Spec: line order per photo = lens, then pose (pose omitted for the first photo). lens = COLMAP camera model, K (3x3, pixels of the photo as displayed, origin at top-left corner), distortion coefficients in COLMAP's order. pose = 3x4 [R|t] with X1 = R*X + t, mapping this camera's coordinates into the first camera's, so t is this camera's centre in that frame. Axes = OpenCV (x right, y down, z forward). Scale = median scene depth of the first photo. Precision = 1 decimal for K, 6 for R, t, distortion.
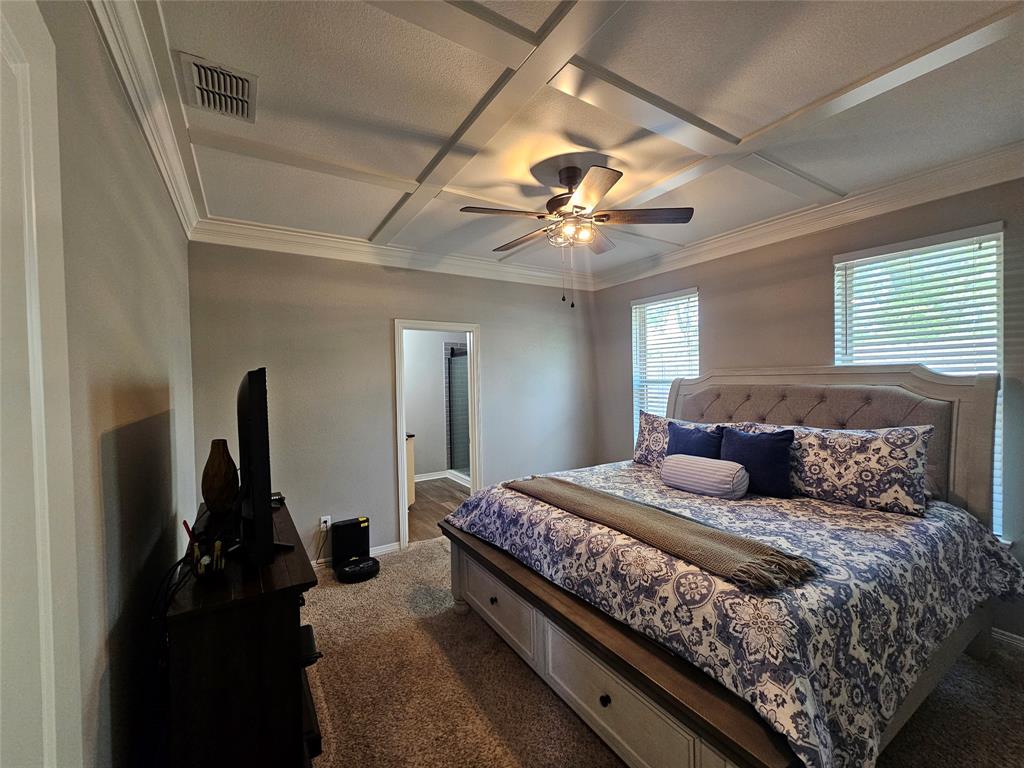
lens RADIAL K [[419.3, 0, 510.2], [0, 419.3, 389.0], [0, 0, 1]] dist [-0.001741, 0.000562]
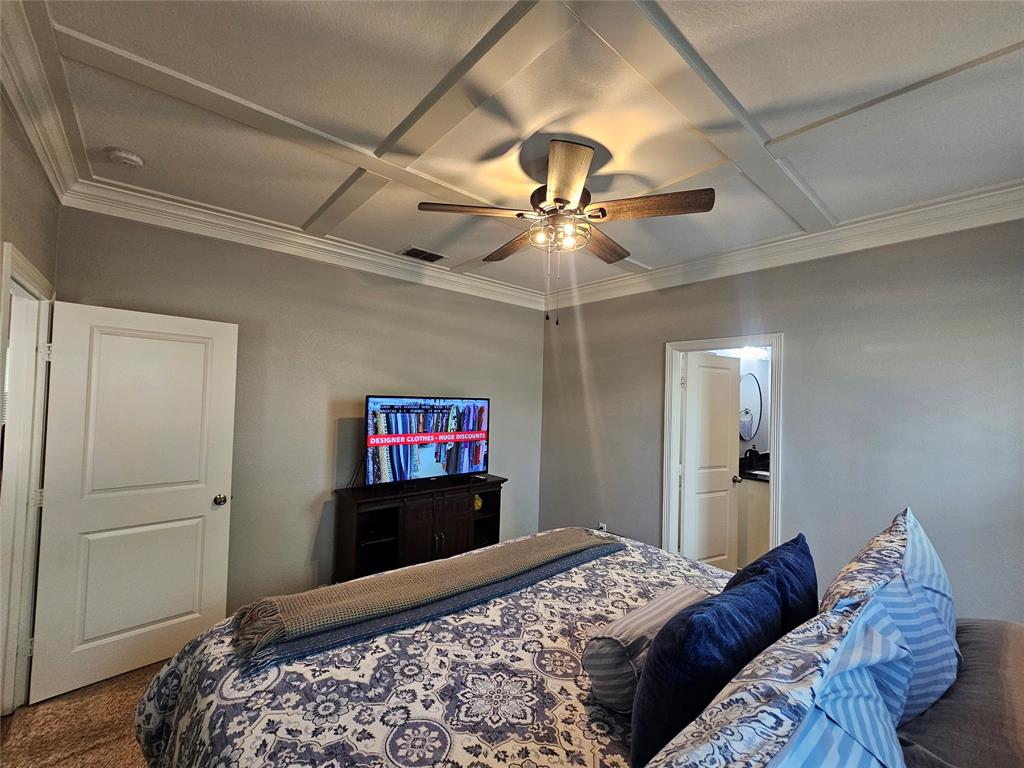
lens RADIAL K [[419.3, 0, 510.2], [0, 419.3, 389.0], [0, 0, 1]] dist [-0.001741, 0.000562]
pose [[0.152868, 0.006583, -0.988225, 1.207378], [-0.038526, 0.999257, 0.000697, -0.088828], [0.987495, 0.037966, 0.153008, 1.020360]]
